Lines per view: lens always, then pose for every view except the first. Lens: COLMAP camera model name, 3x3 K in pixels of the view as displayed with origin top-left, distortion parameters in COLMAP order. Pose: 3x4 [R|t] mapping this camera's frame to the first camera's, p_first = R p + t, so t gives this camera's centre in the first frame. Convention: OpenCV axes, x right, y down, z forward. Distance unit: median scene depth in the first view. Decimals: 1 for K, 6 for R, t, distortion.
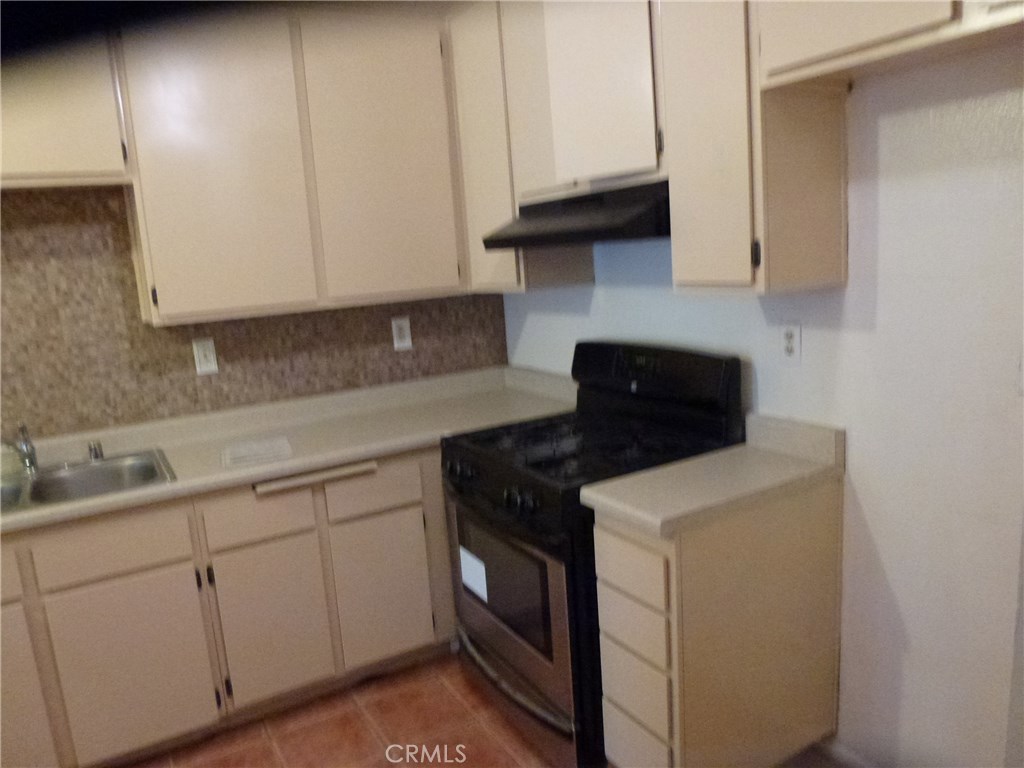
lens RADIAL K [[738.3, 0, 510.2], [0, 738.3, 381.3], [0, 0, 1]] dist [-0.054547, 0.016264]
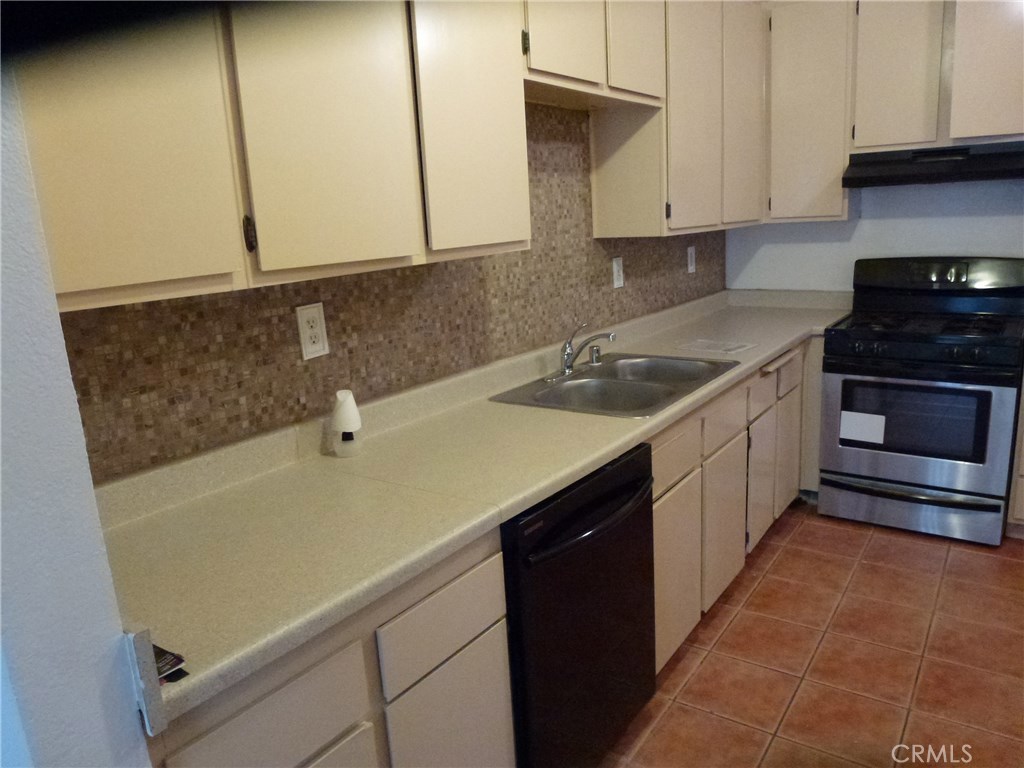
lens RADIAL K [[738.3, 0, 512.5], [0, 738.3, 387.2], [0, 0, 1]] dist [-0.054547, 0.016264]
pose [[0.911284, -0.071829, 0.405464, -1.112656], [0.060985, 0.997352, 0.039619, 0.092646], [-0.407237, -0.011377, 0.913252, 0.042061]]
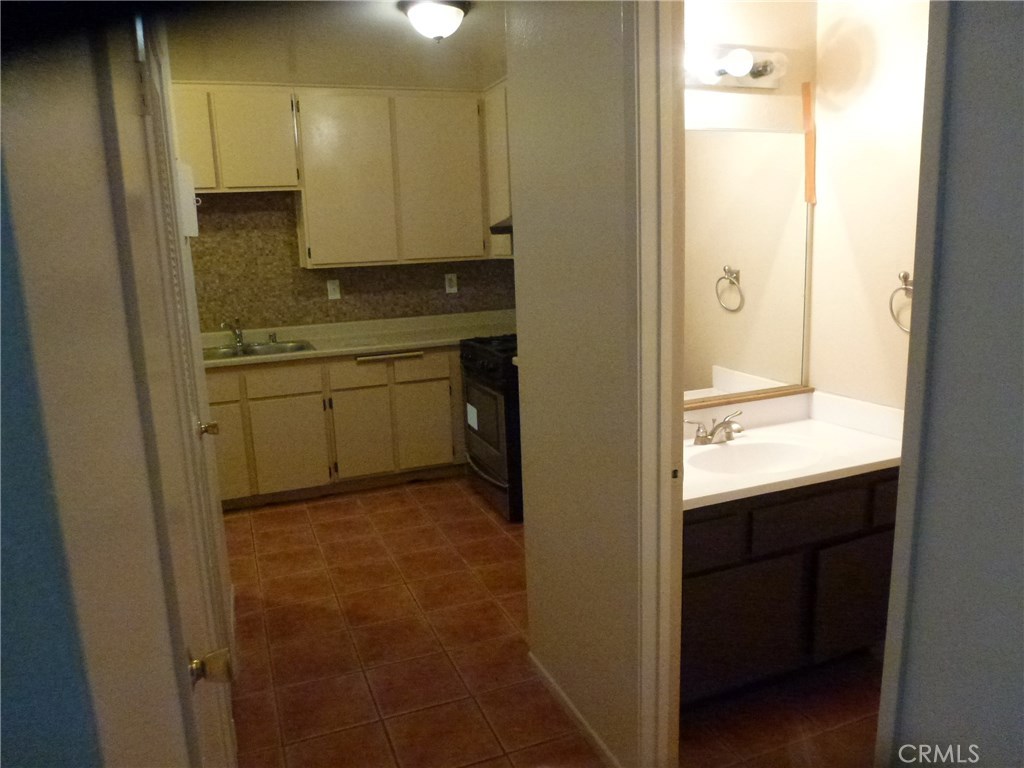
lens RADIAL K [[738.3, 0, 512.4], [0, 738.3, 385.5], [0, 0, 1]] dist [-0.054547, 0.016264]
pose [[0.987409, 0.062821, -0.145176, 0.285049], [-0.058356, 0.997688, 0.034819, 0.114638], [0.147028, -0.025908, 0.988793, -0.707346]]
